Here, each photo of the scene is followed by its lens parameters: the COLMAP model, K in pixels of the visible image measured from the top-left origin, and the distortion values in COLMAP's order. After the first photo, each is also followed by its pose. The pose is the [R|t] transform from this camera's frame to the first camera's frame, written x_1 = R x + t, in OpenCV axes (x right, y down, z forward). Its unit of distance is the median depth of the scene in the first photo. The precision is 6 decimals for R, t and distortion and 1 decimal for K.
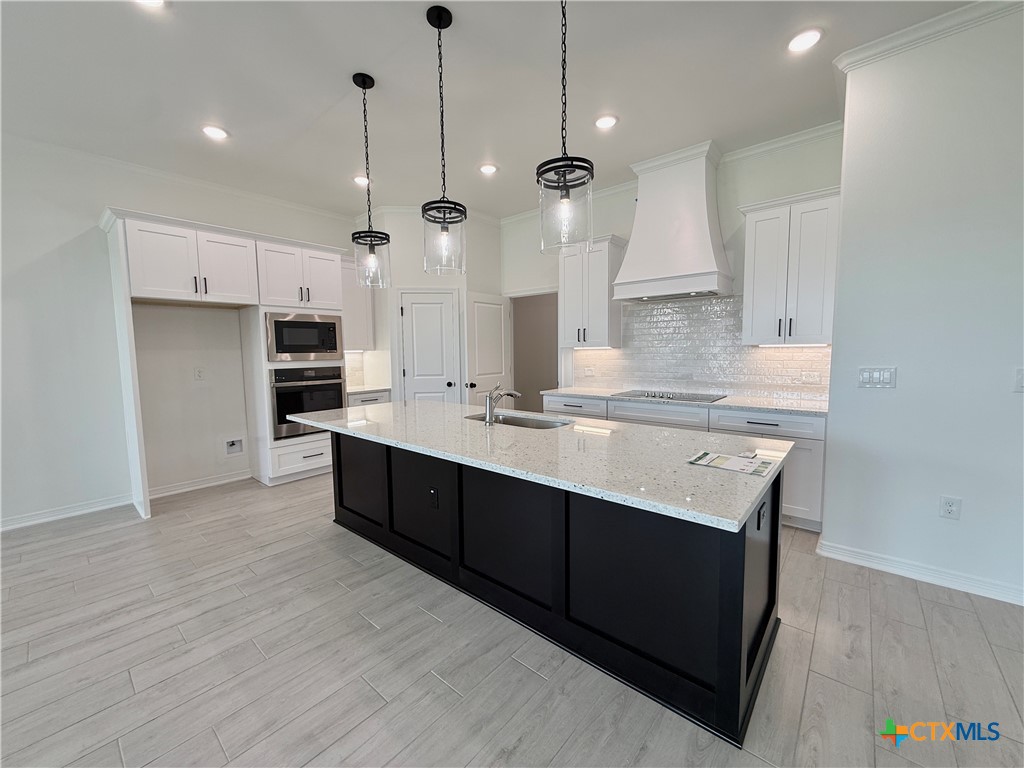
lens RADIAL K [[408.6, 0, 514.1], [0, 408.6, 384.2], [0, 0, 1]] dist [-0.000125, 0.000106]
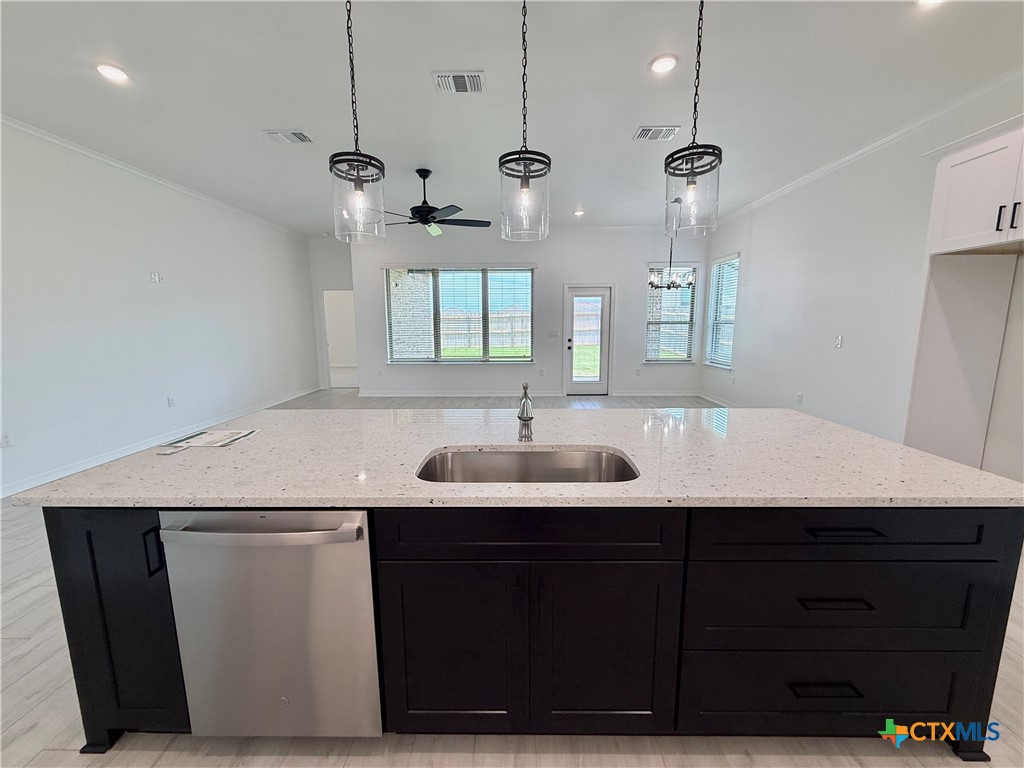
lens RADIAL K [[408.6, 0, 514.1], [0, 408.6, 384.2], [0, 0, 1]] dist [-0.000125, 0.000106]
pose [[-0.766557, 0.114889, -0.631816, 0.221844], [-0.038344, 0.973922, 0.223618, -0.084007], [0.641030, 0.195642, -0.742162, 0.867060]]
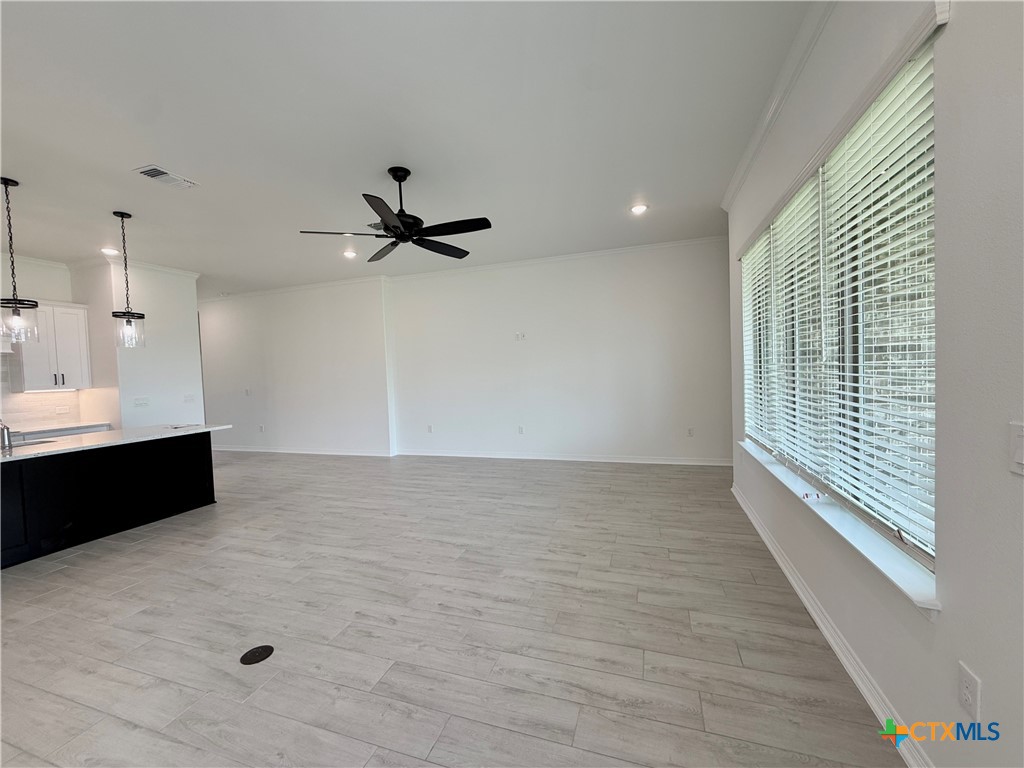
lens RADIAL K [[408.6, 0, 514.1], [0, 408.6, 384.2], [0, 0, 1]] dist [-0.000125, 0.000106]
pose [[-0.373939, -0.005047, 0.927440, -1.153643], [0.121871, 0.991047, 0.054530, 0.009666], [-0.919411, 0.133419, -0.369976, -0.050899]]
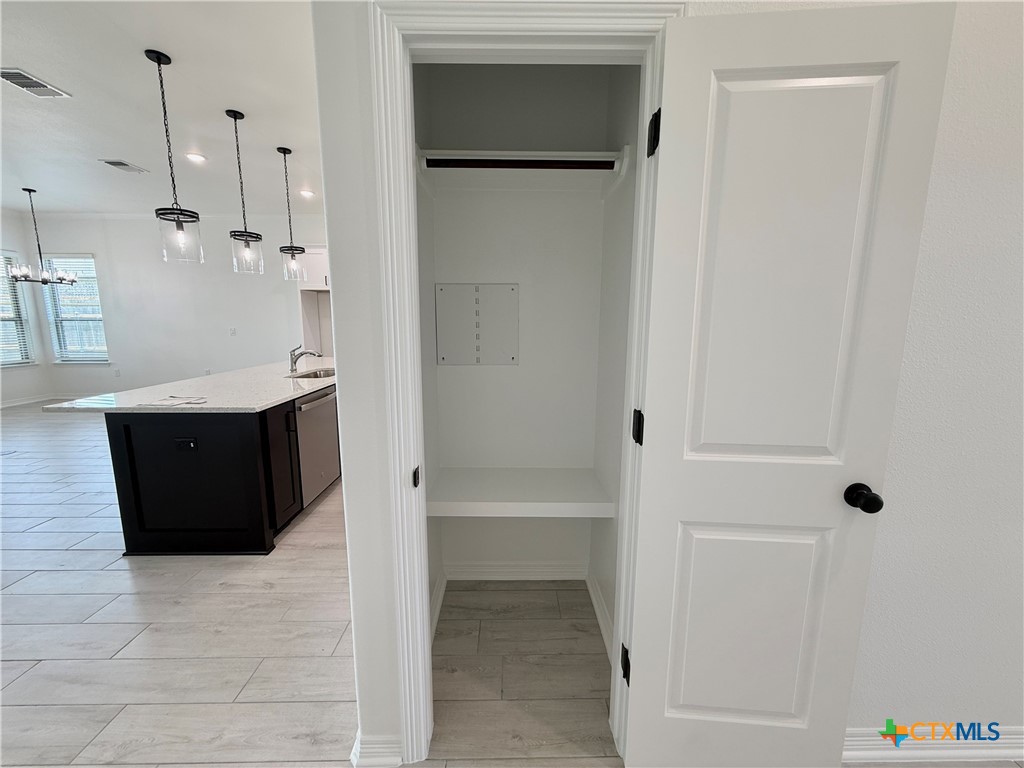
lens RADIAL K [[414.1, 0, 512.0], [0, 414.1, 384.0], [0, 0, 1]] dist [-0.000580, 0.000111]
pose [[0.656196, 0.132497, -0.742867, 0.934390], [-0.074164, 0.991022, 0.111246, -0.049110], [0.750937, -0.017905, 0.660131, 0.352796]]
